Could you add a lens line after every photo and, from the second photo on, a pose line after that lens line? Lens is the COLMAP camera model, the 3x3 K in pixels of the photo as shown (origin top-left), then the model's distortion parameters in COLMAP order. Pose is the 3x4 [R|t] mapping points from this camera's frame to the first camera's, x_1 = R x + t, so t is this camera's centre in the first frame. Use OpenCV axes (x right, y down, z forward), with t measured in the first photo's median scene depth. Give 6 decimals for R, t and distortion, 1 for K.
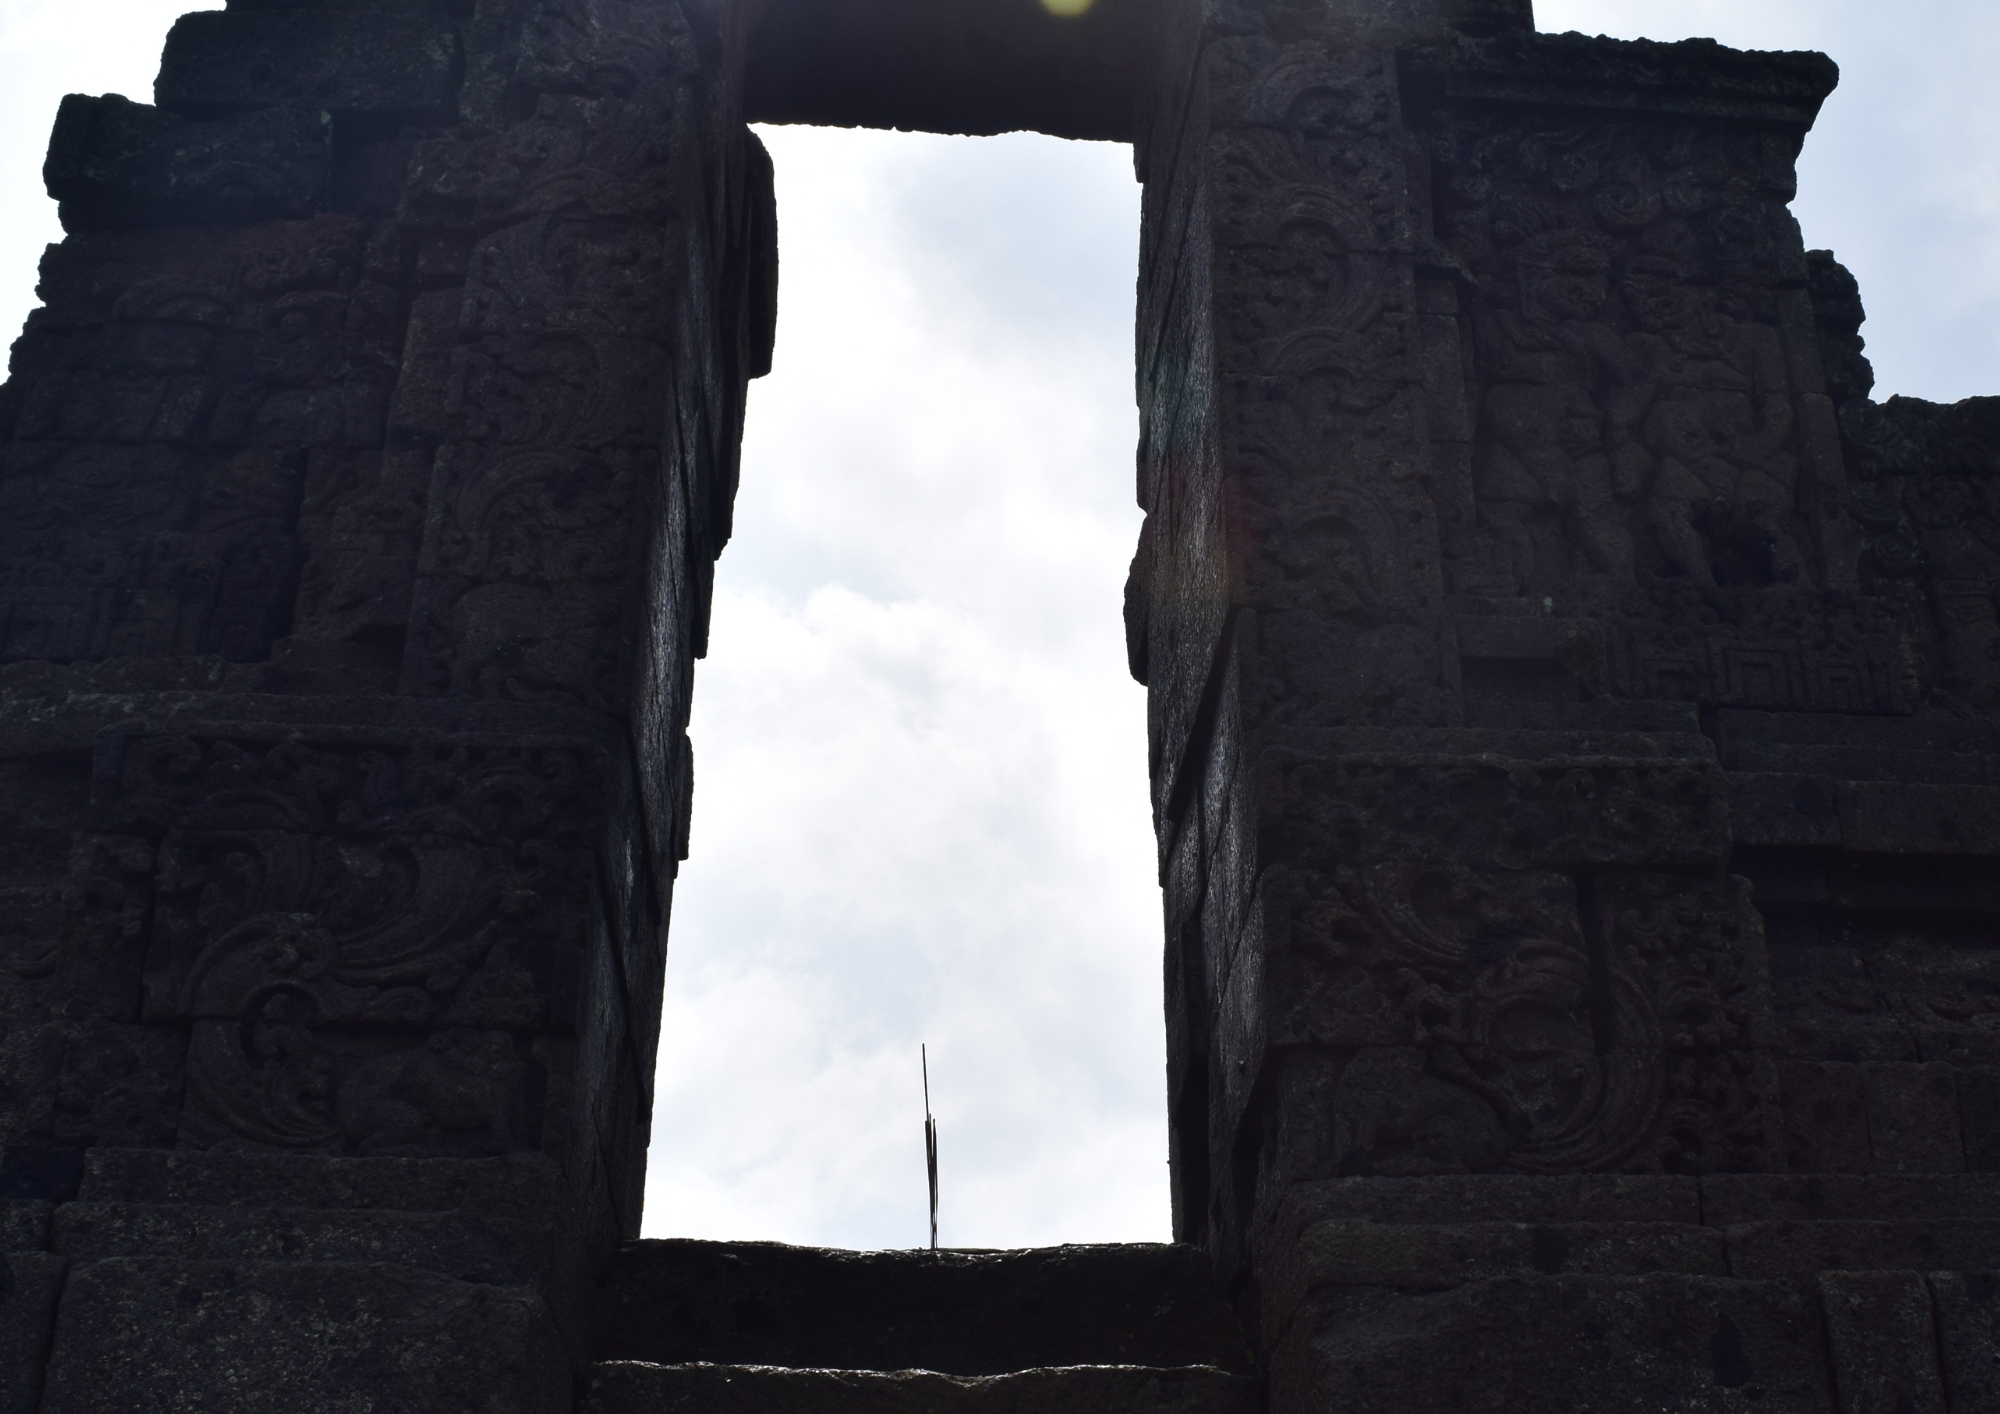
lens RADIAL K [[2543.4, 0, 1199.7], [0, 2543.4, 728.7], [0, 0, 1]] dist [-0.091761, 0.000000]
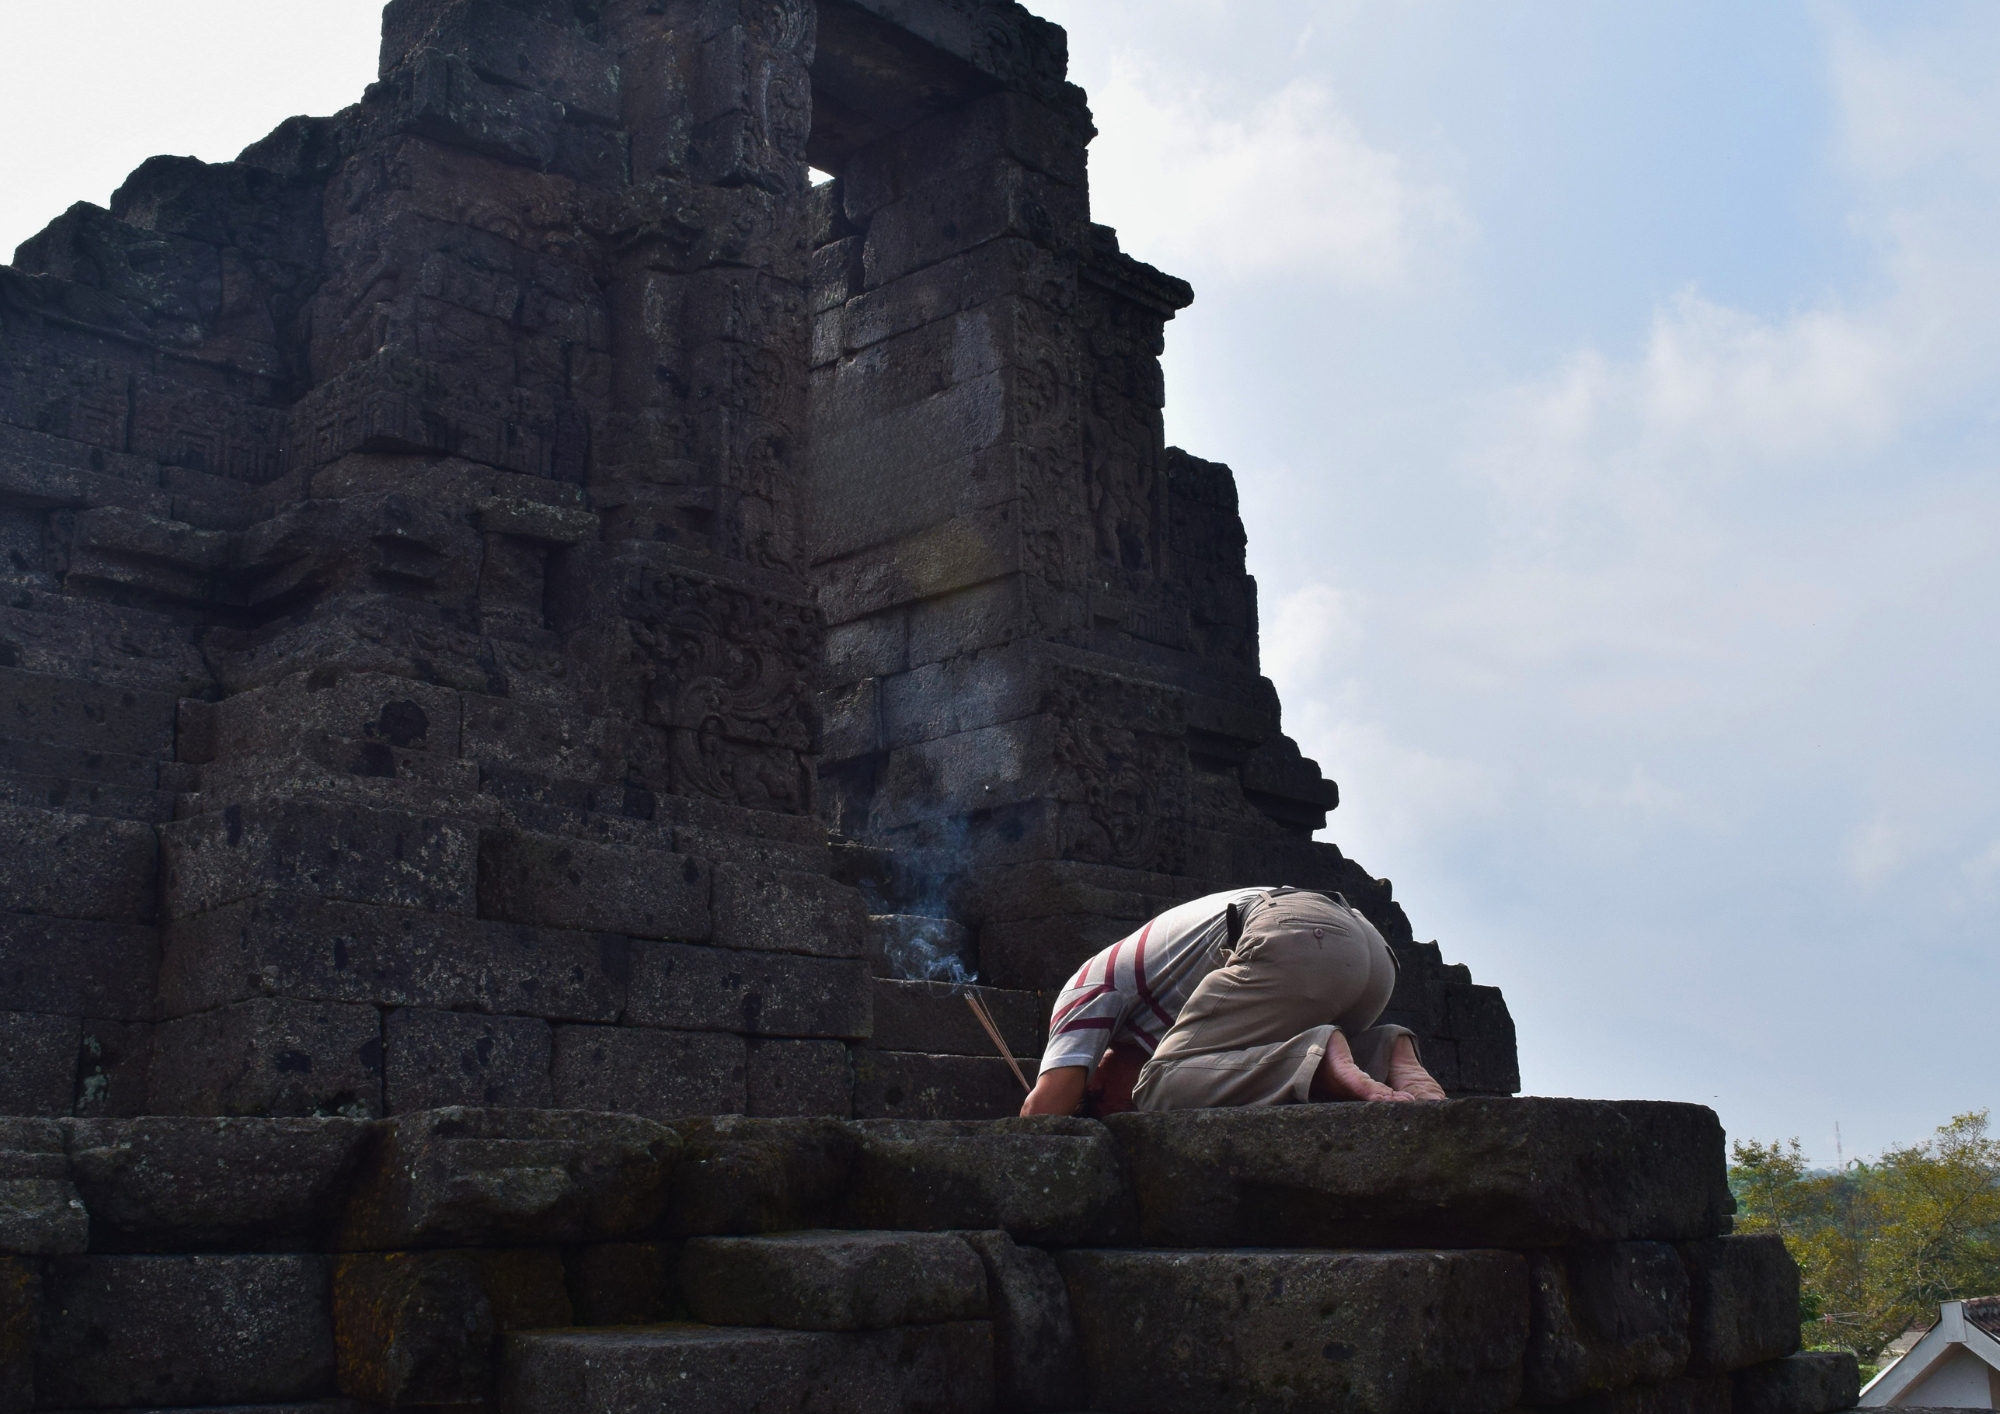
lens RADIAL K [[2168.2, 0, 991.5], [0, 2168.2, 705.1], [0, 0, 1]] dist [-0.105807, 0.000000]
pose [[0.775086, 0.161720, 0.610809, -1.052351], [-0.306220, 0.941722, 0.139244, -0.181768], [-0.552694, -0.294968, 0.779438, -0.402774]]
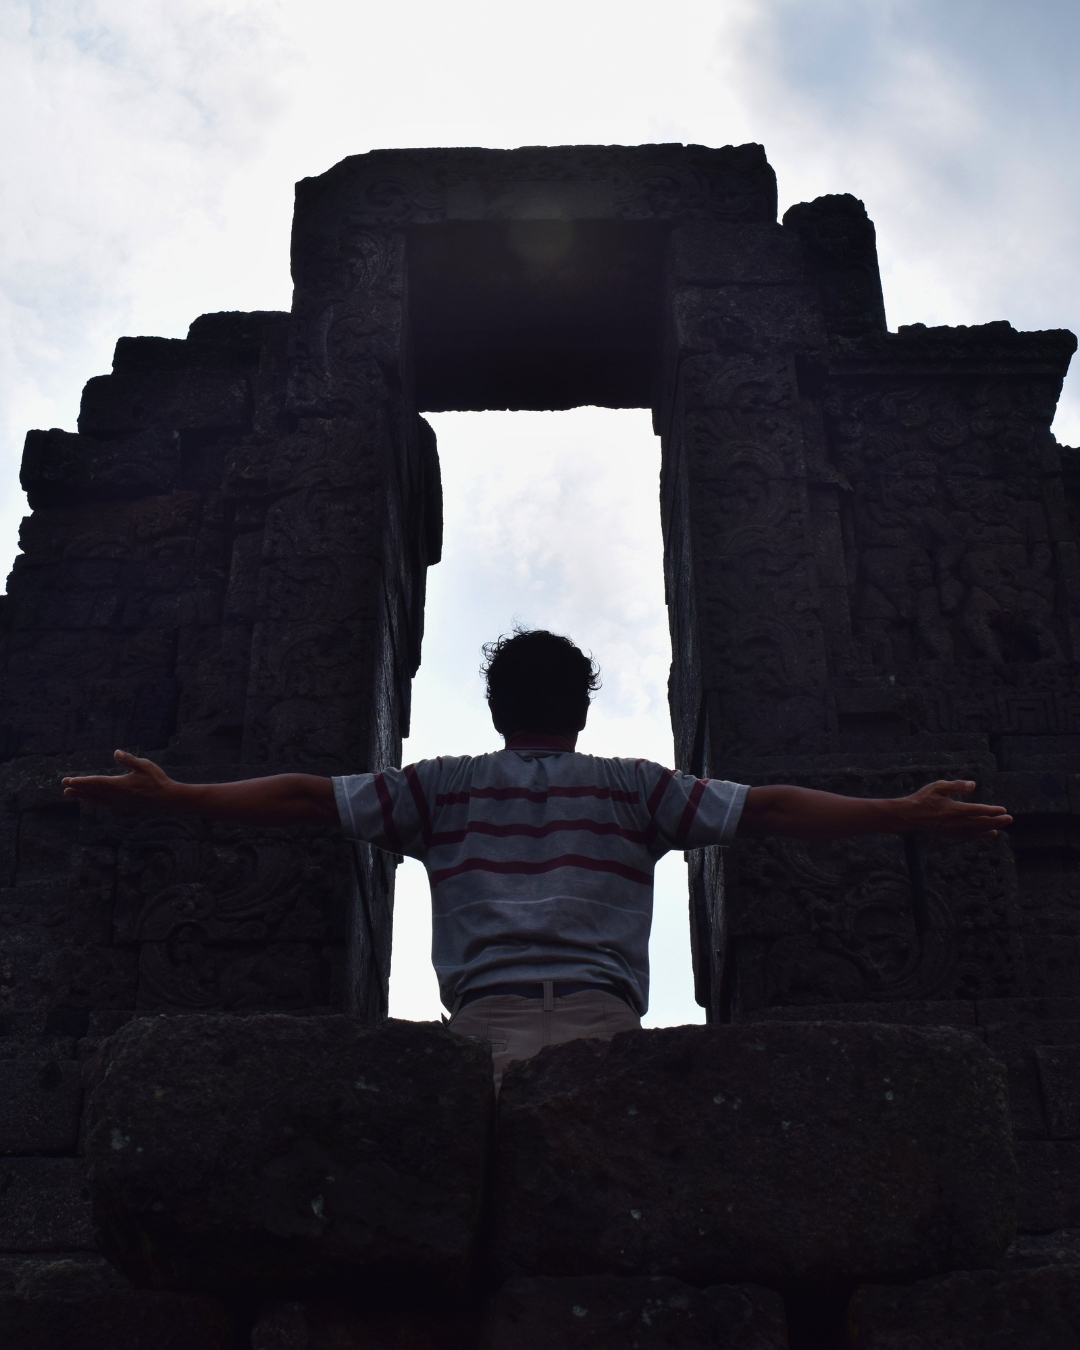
lens RADIAL K [[1936.5, 0, 554.4], [0, 1936.5, 672.9], [0, 0, 1]] dist [-0.081014, 0.000000]
pose [[0.991657, -0.053664, -0.117207, 0.065511], [0.046773, 0.997055, -0.060774, 0.015030], [0.120123, 0.054785, 0.991246, -0.321208]]
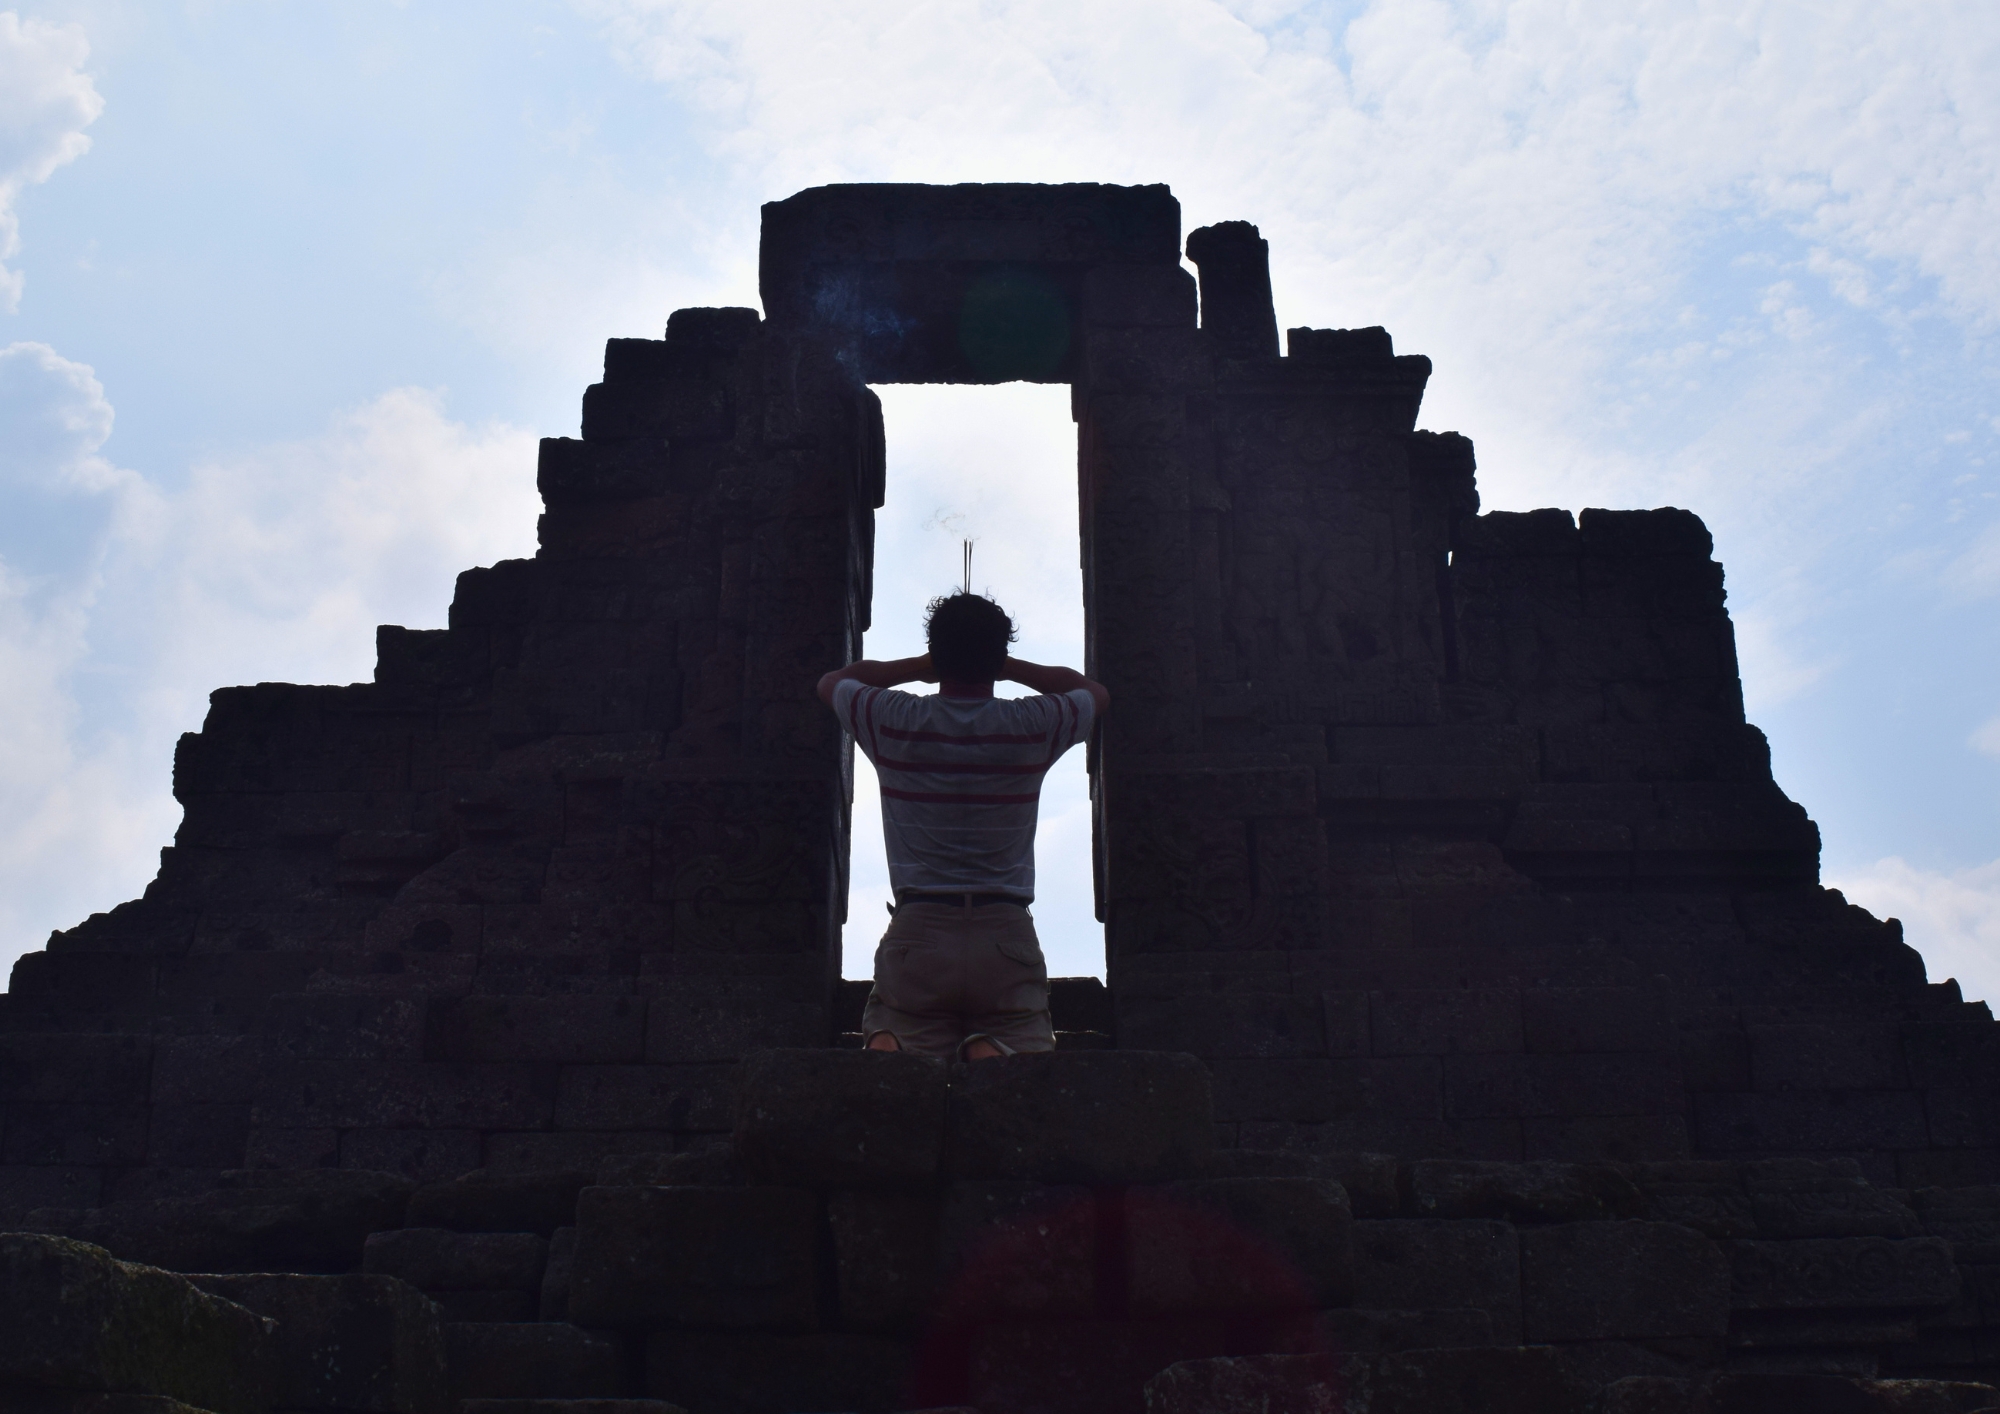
lens RADIAL K [[2543.4, 0, 1007.6], [0, 2543.4, 702.4], [0, 0, 1]] dist [-0.091761, 0.000000]
pose [[0.992885, -0.025611, -0.116290, 0.187564], [0.038183, 0.993503, 0.107209, -0.280497], [0.112789, -0.110886, 0.987412, -1.191172]]
